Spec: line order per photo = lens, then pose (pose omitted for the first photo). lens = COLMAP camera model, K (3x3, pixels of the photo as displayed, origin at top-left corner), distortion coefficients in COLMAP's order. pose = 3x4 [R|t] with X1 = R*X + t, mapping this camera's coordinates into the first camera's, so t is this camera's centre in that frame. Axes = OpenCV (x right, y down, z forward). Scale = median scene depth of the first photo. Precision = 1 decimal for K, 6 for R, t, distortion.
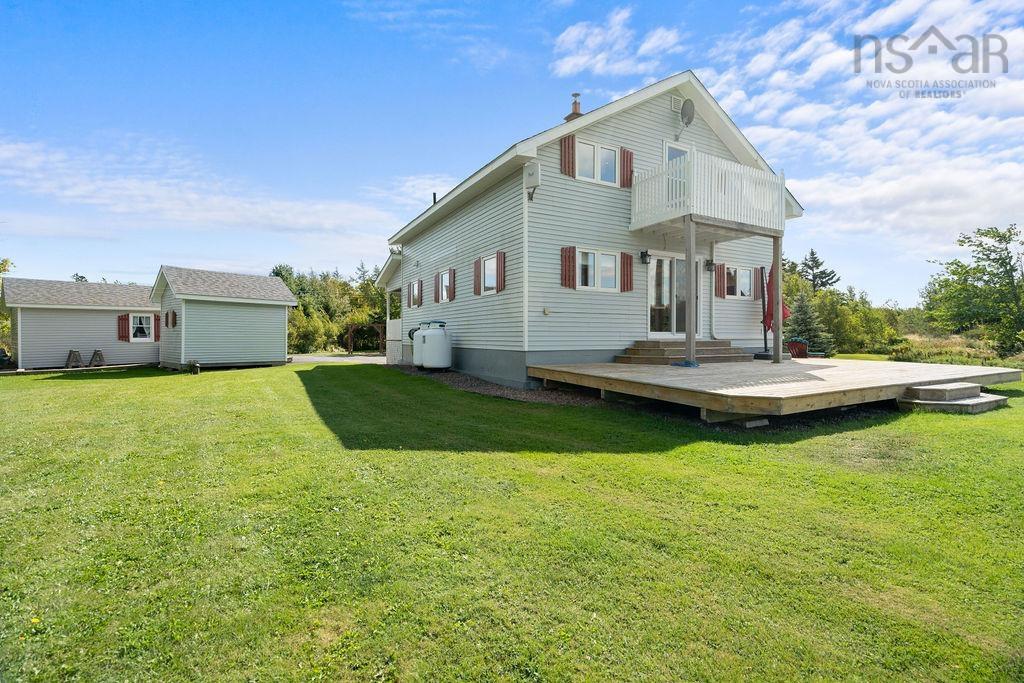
lens RADIAL K [[462.6, 0, 513.0], [0, 462.6, 332.9], [0, 0, 1]] dist [-0.002242, 0.000115]
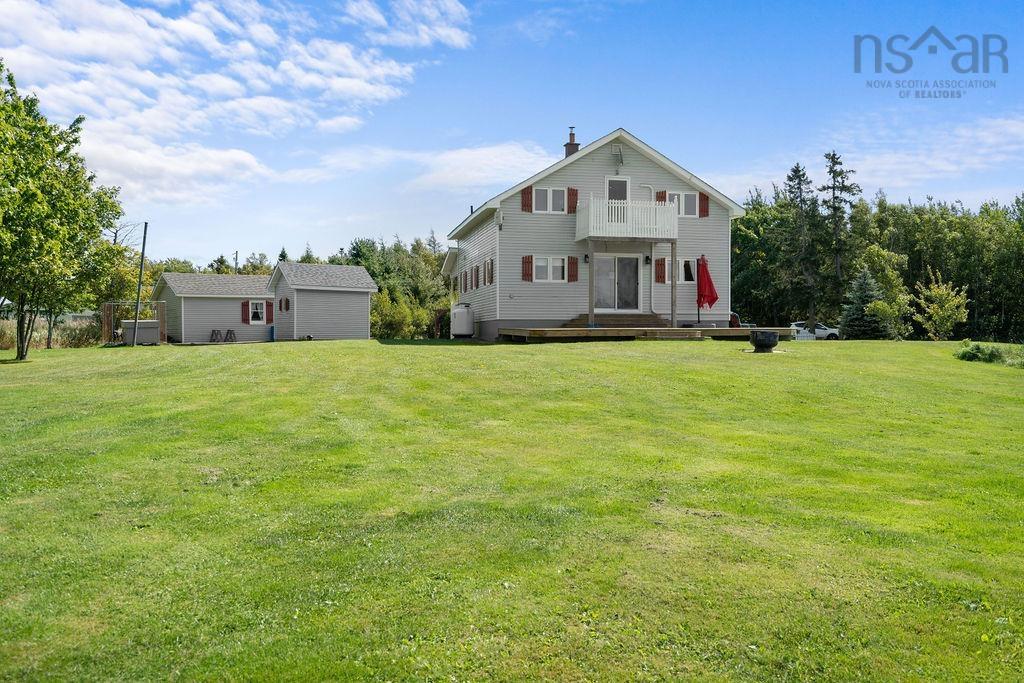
lens RADIAL K [[879.2, 0, 513.5], [0, 879.2, 341.9], [0, 0, 1]] dist [-0.002032, -0.000312]
pose [[0.957344, 0.001662, -0.288947, 0.632783], [0.001868, 0.999927, 0.011939, 0.051890], [0.288946, -0.011970, 0.957271, -1.290968]]
